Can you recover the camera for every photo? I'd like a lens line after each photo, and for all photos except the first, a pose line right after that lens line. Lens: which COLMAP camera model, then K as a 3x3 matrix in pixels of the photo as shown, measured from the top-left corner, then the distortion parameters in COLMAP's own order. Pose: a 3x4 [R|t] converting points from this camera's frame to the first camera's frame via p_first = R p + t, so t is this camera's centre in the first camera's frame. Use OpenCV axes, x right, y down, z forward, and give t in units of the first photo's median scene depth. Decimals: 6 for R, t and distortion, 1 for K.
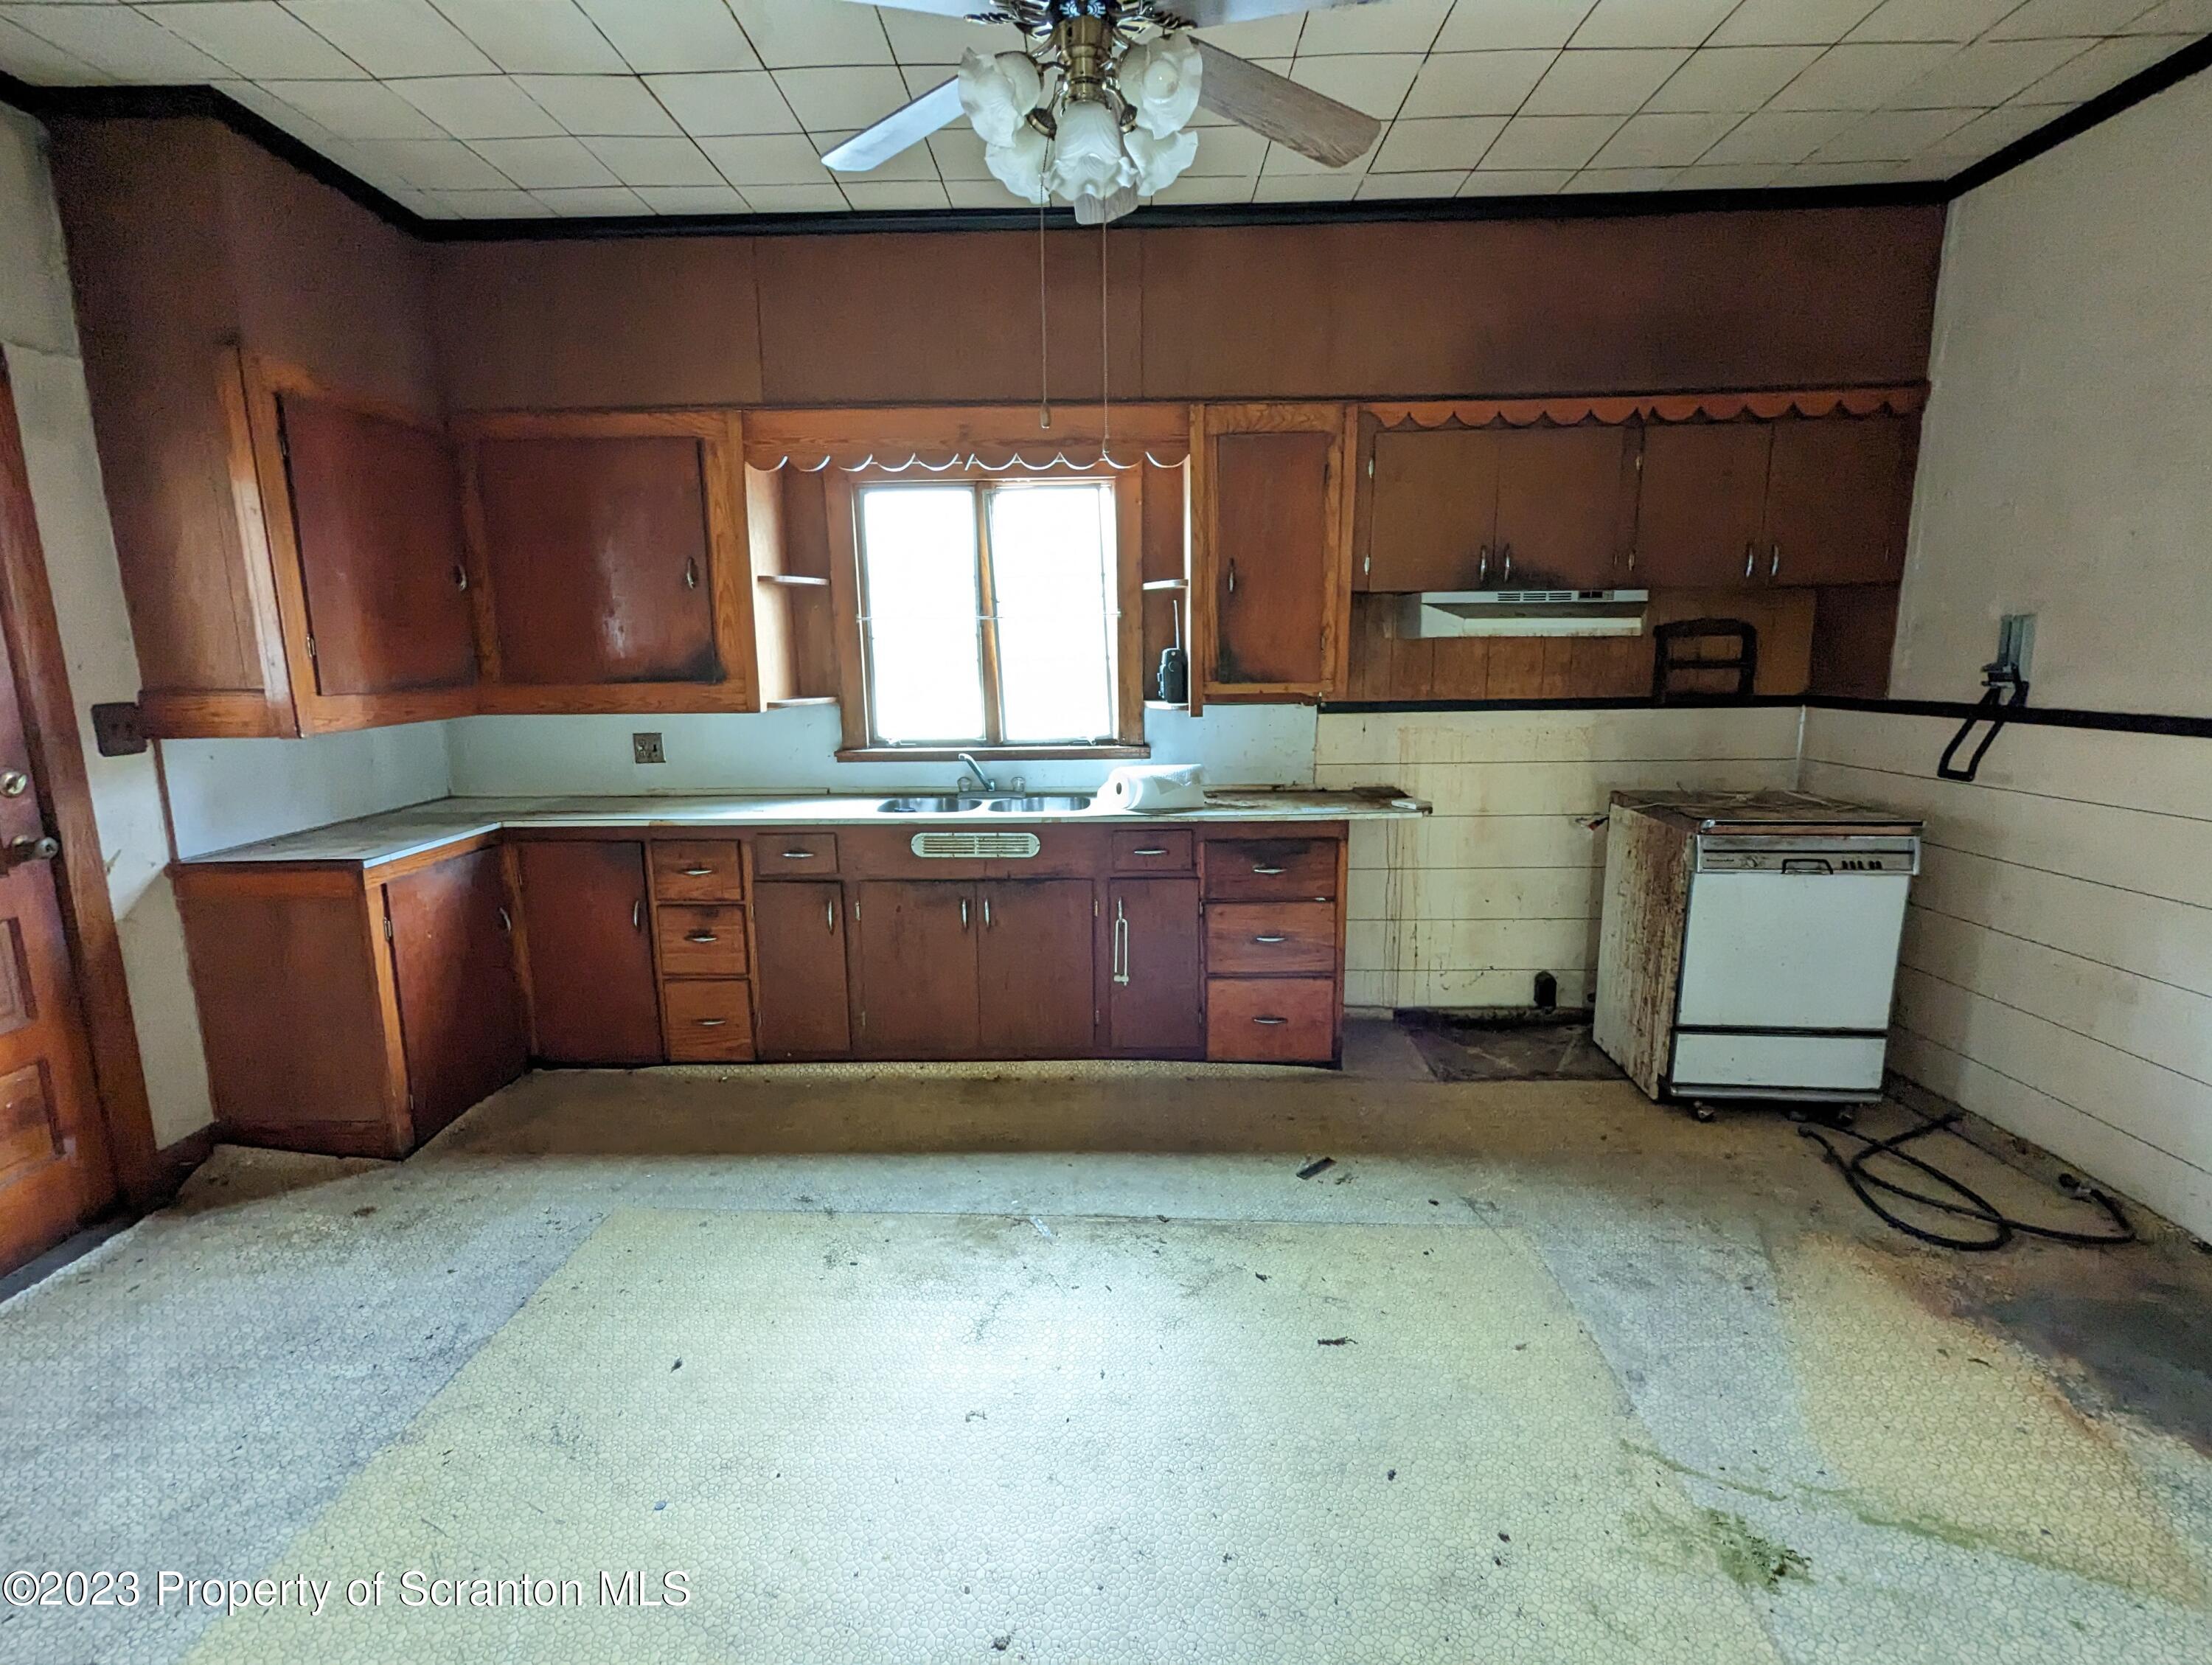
lens RADIAL K [[1047.8, 0, 1096.4], [0, 1047.8, 834.4], [0, 0, 1]] dist [-0.000609, -0.002018]
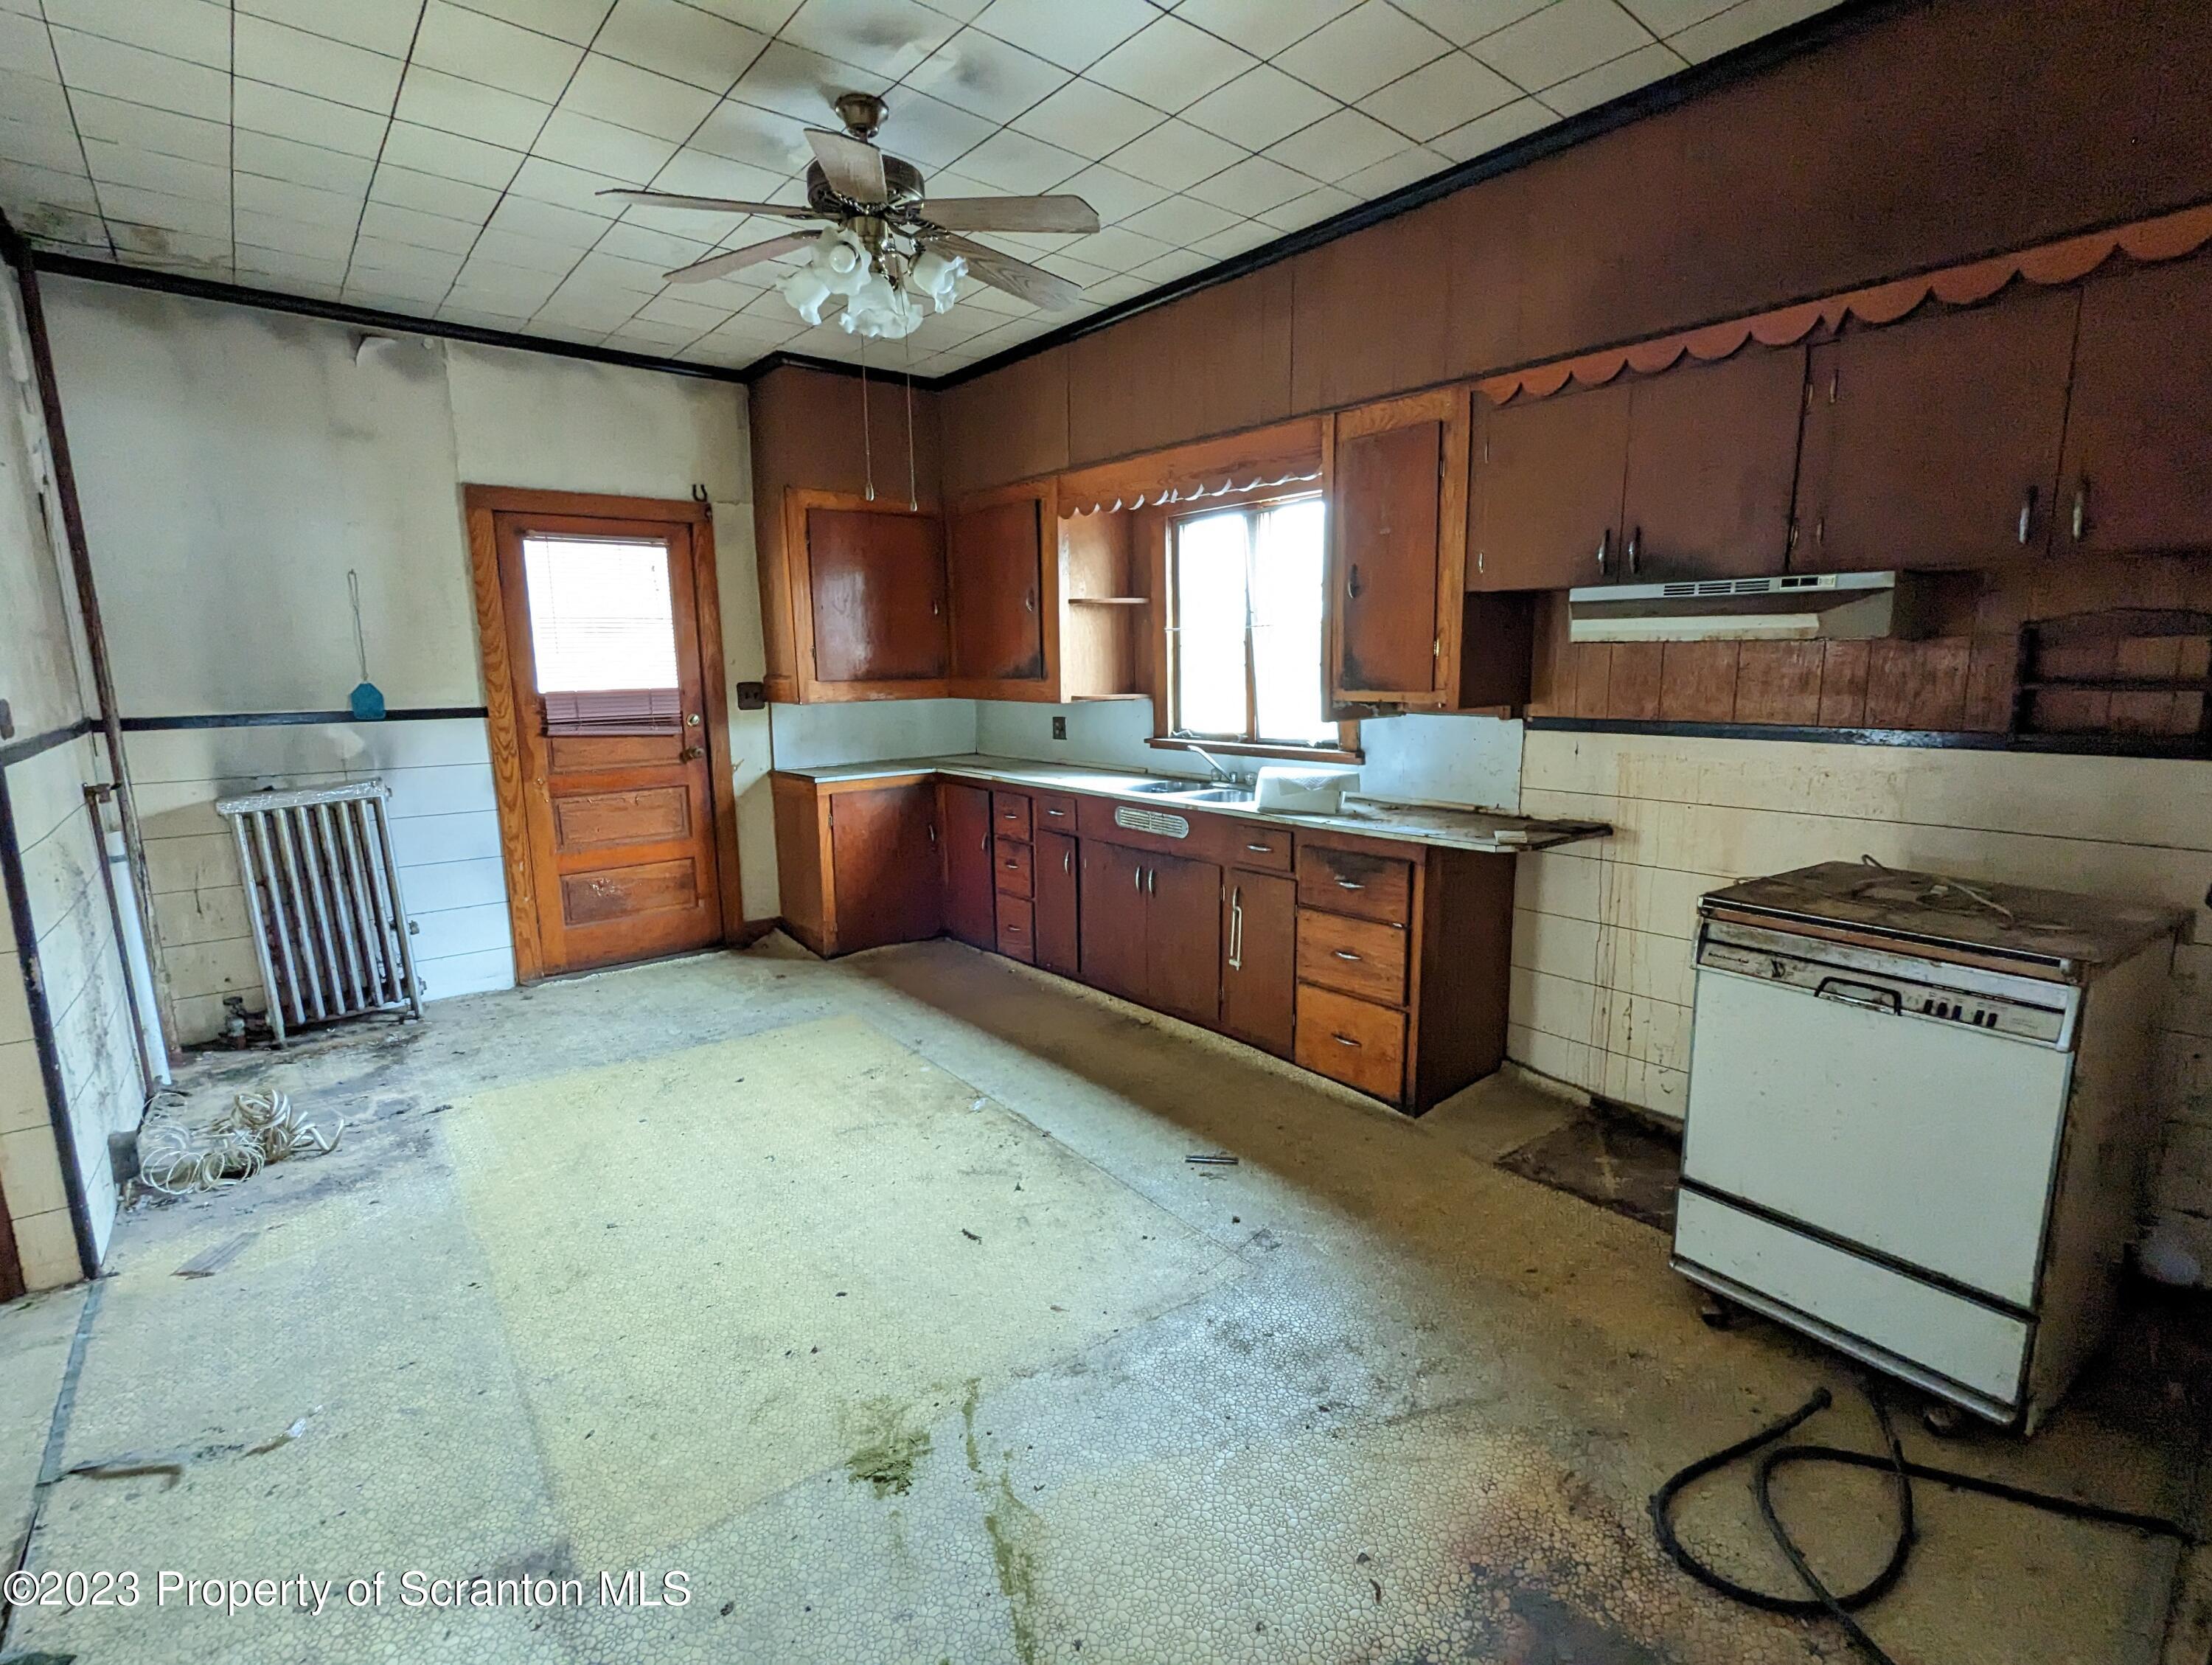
lens RADIAL K [[1047.8, 0, 1096.4], [0, 1047.8, 834.4], [0, 0, 1]] dist [-0.000609, -0.002018]
pose [[0.646675, 0.131534, -0.751339, 0.737396], [-0.132810, 0.989390, 0.058899, -0.037495], [0.751115, 0.061696, 0.657283, 0.185184]]
